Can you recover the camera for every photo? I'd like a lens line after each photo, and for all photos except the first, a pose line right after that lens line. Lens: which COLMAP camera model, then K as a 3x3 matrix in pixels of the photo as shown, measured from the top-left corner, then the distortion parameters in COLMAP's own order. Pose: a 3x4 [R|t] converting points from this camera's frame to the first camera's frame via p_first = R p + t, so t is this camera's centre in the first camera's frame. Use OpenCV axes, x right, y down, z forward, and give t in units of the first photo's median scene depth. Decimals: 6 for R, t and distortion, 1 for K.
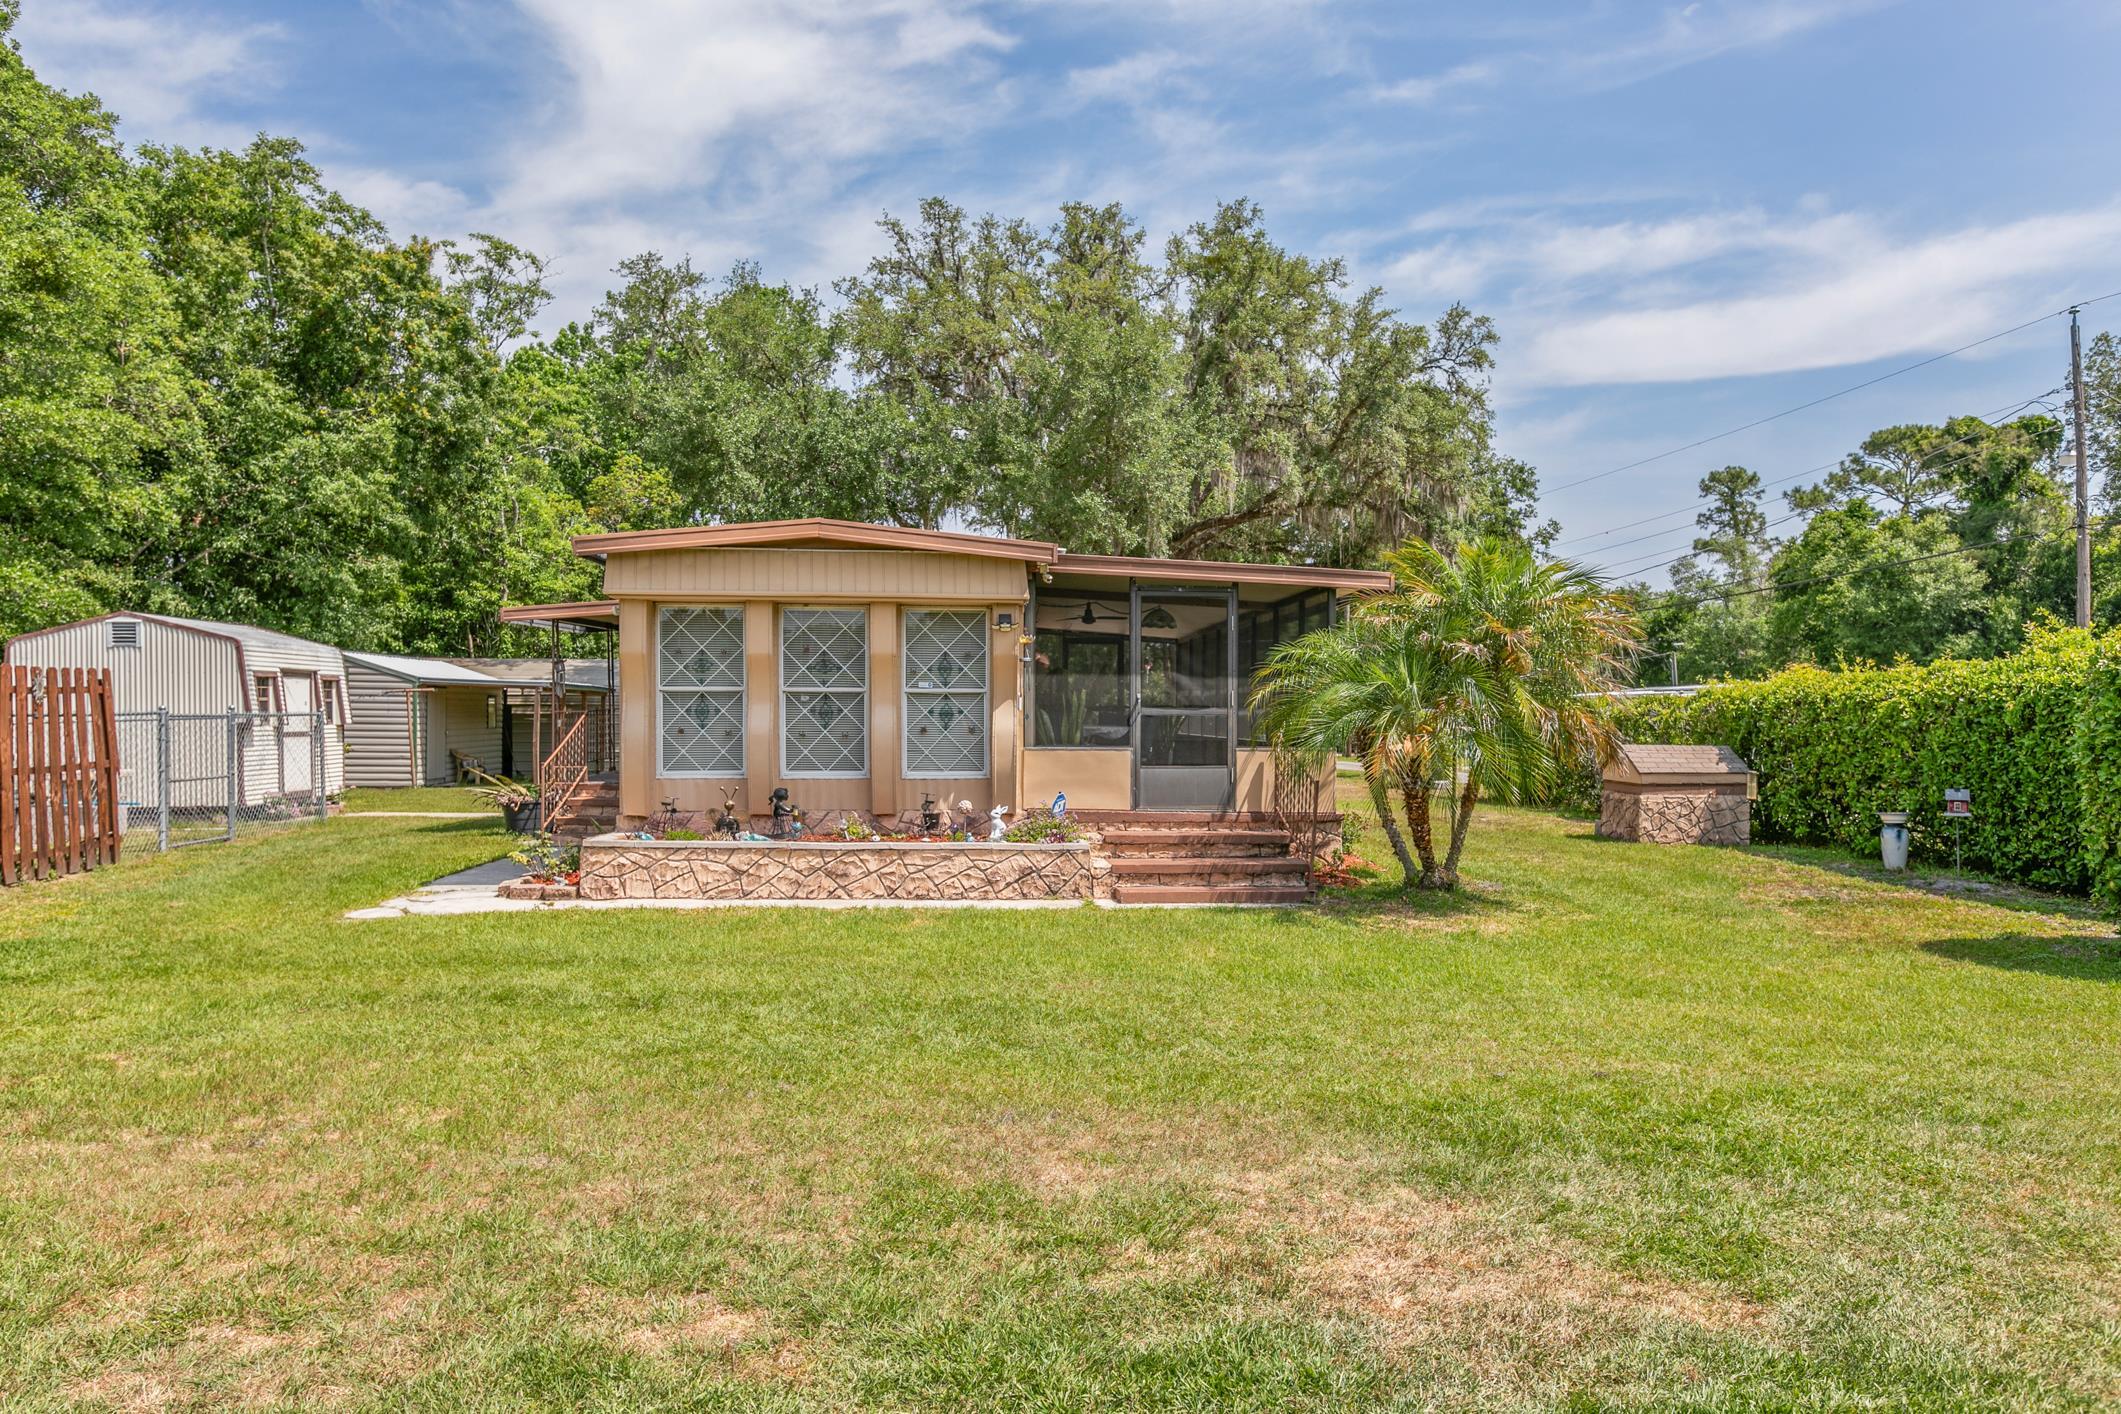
lens RADIAL K [[1551.8, 0, 1150.1], [0, 1551.8, 701.9], [0, 0, 1]] dist [0.002182, -0.002466]
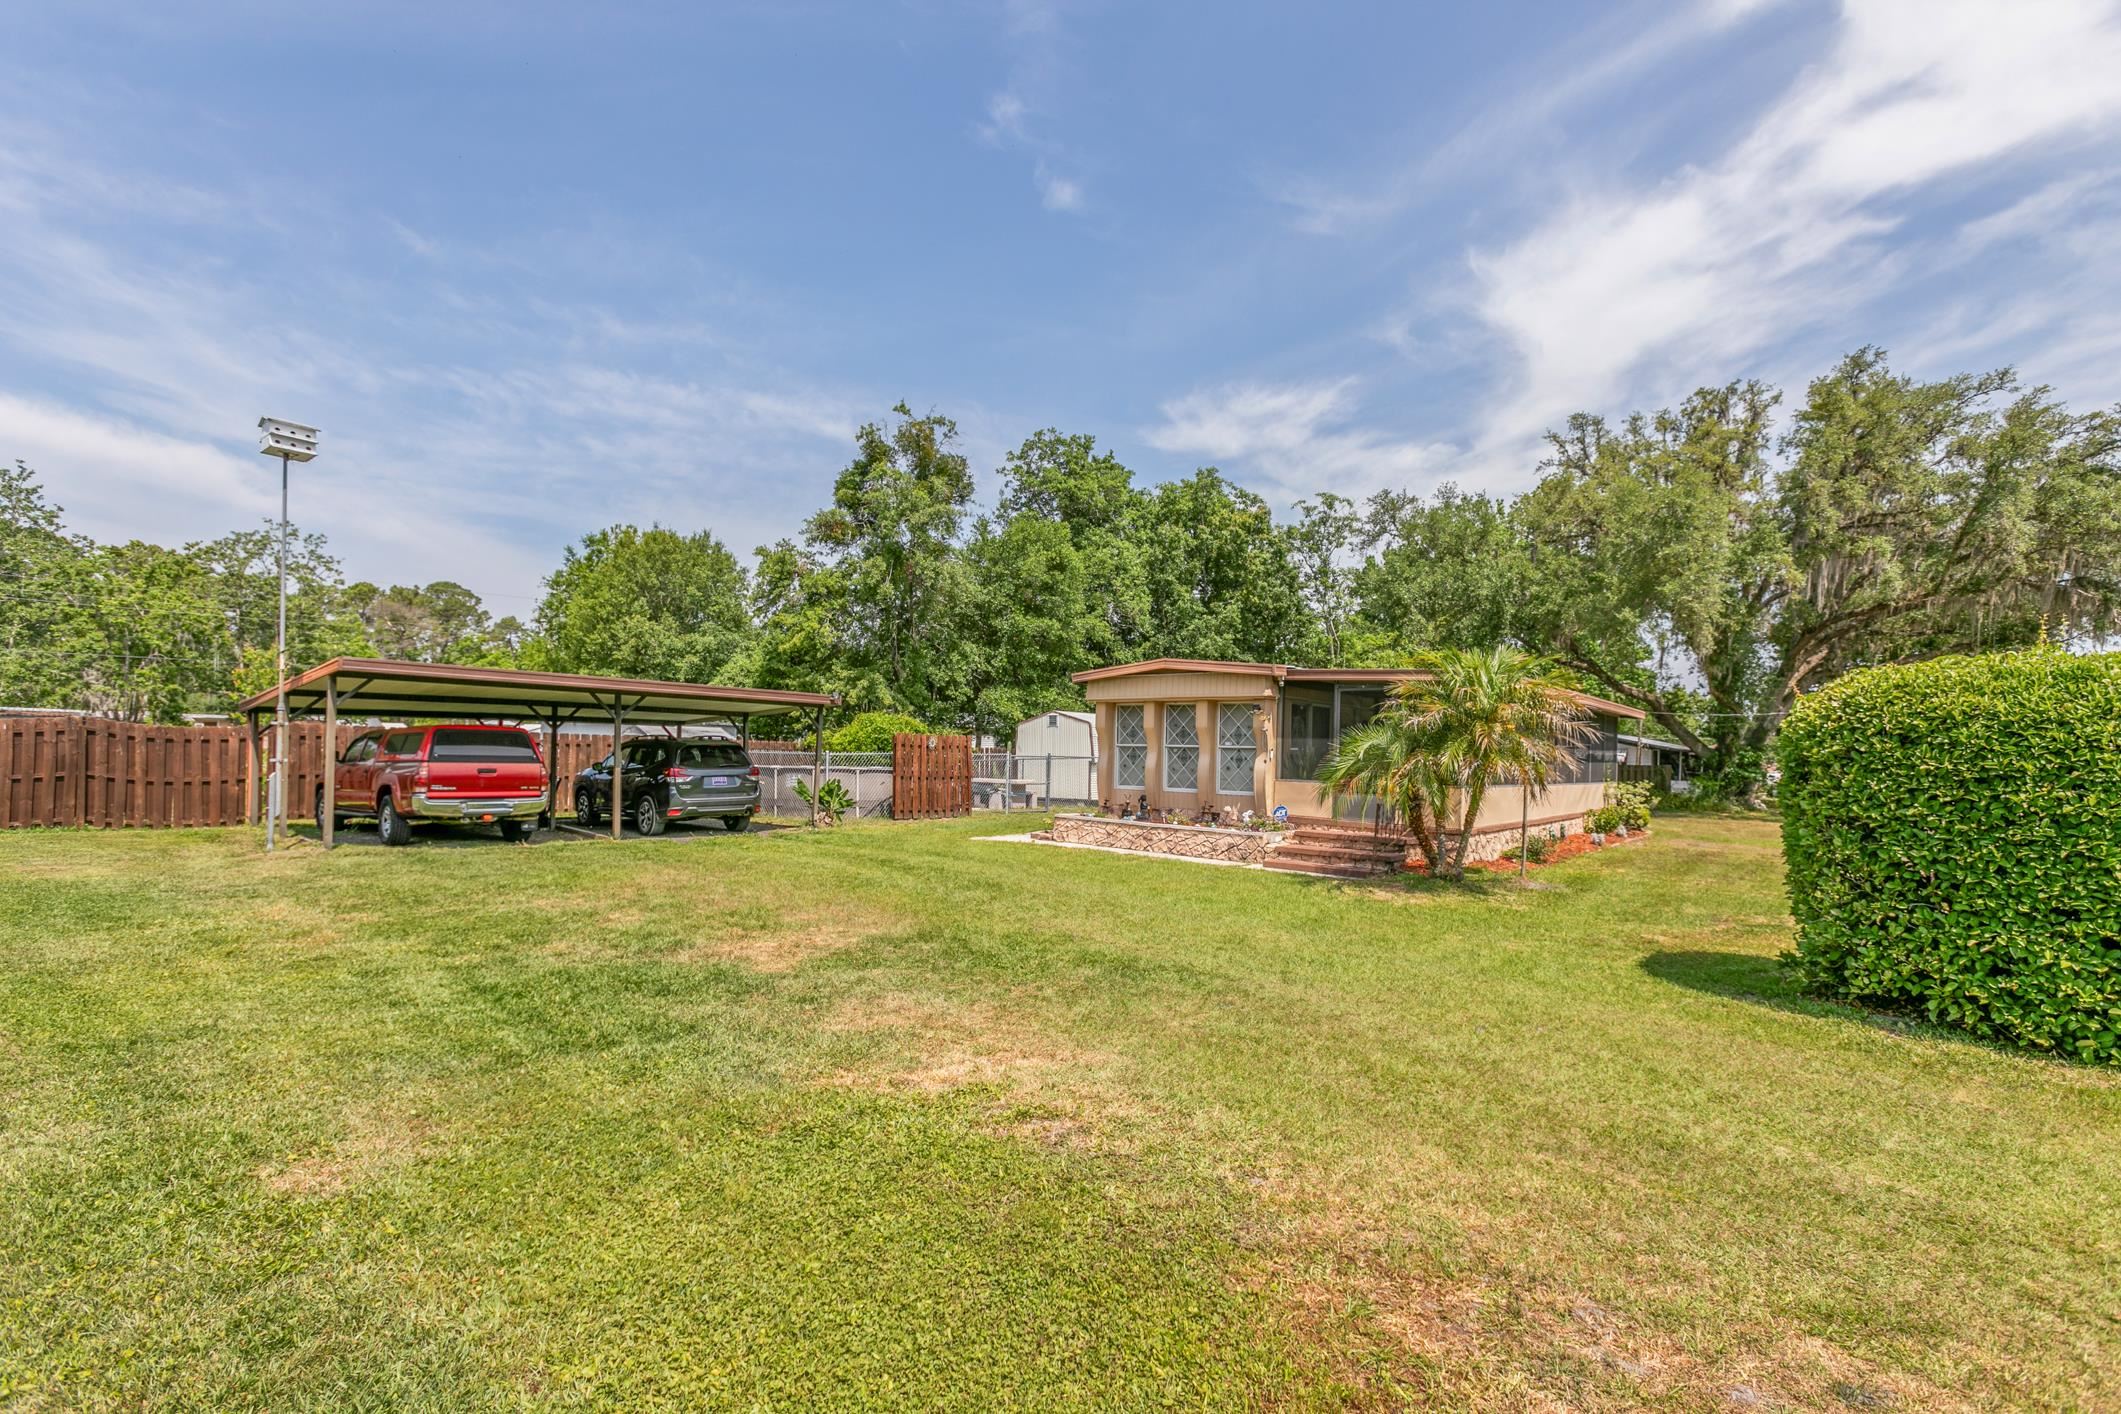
lens RADIAL K [[960.4, 0, 1055.8], [0, 960.4, 737.4], [0, 0, 1]] dist [-0.016915, 0.010767]
pose [[0.674125, -0.001110, -0.738617, 0.559061], [-0.011306, 0.999866, -0.011822, -0.002388], [0.738531, 0.016320, 0.674022, 0.078436]]
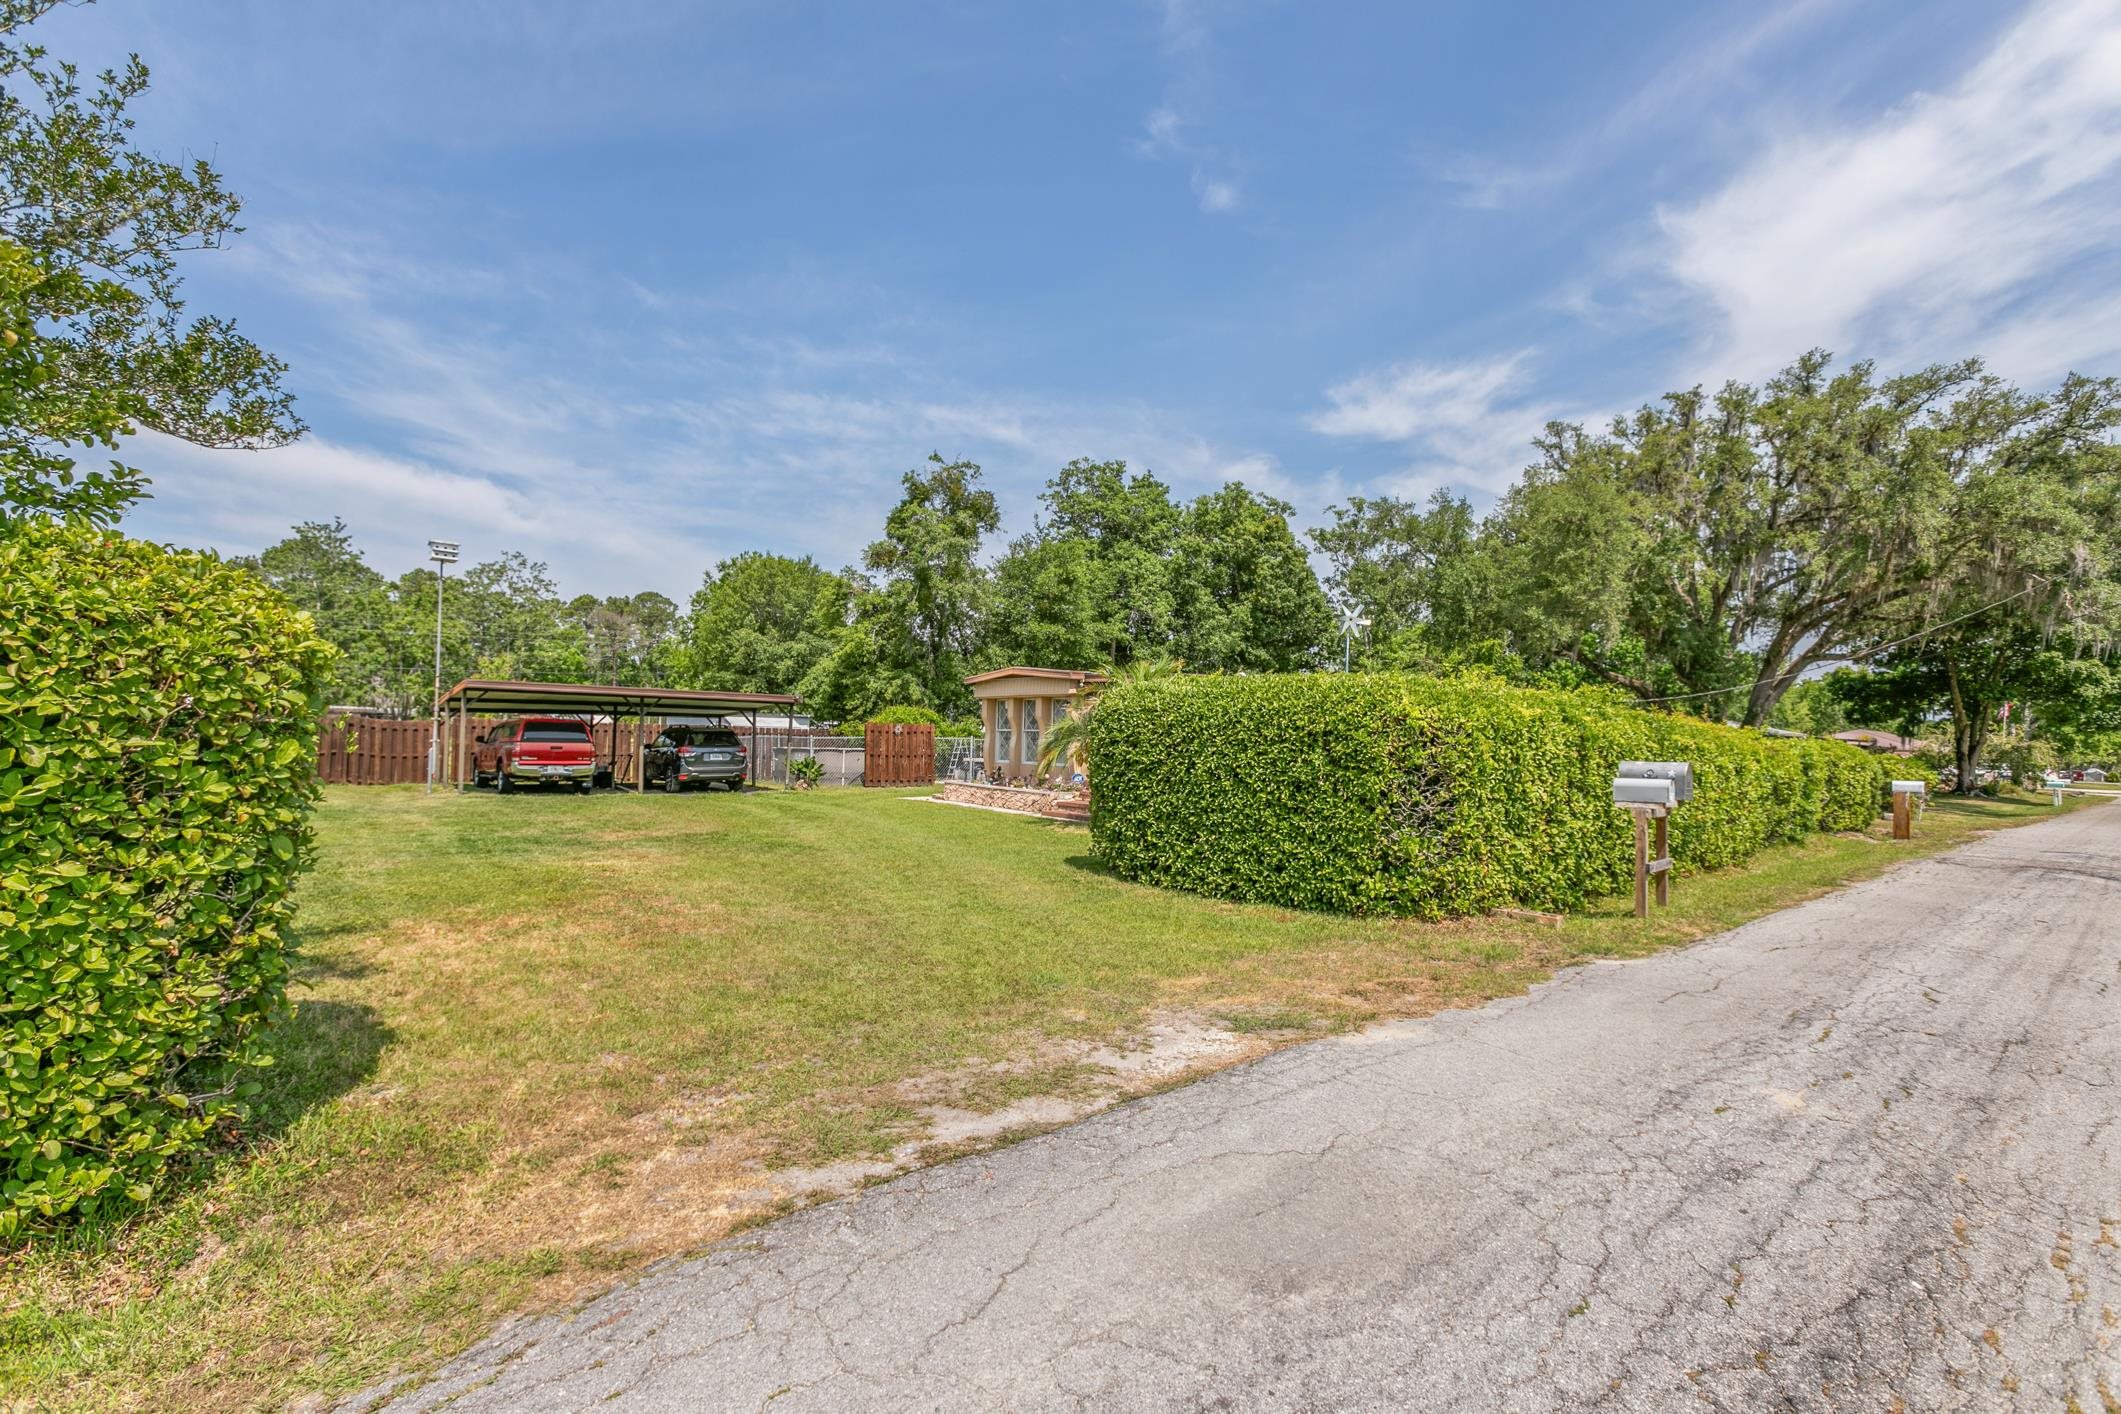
lens RADIAL K [[968.6, 0, 1062.0], [0, 968.6, 664.6], [0, 0, 1]] dist [-0.027629, 0.014648]
pose [[0.529309, -0.058547, -0.846407, 1.191919], [-0.007935, 0.997231, -0.073942, 0.002173], [0.848392, 0.045855, 0.527379, 0.181839]]
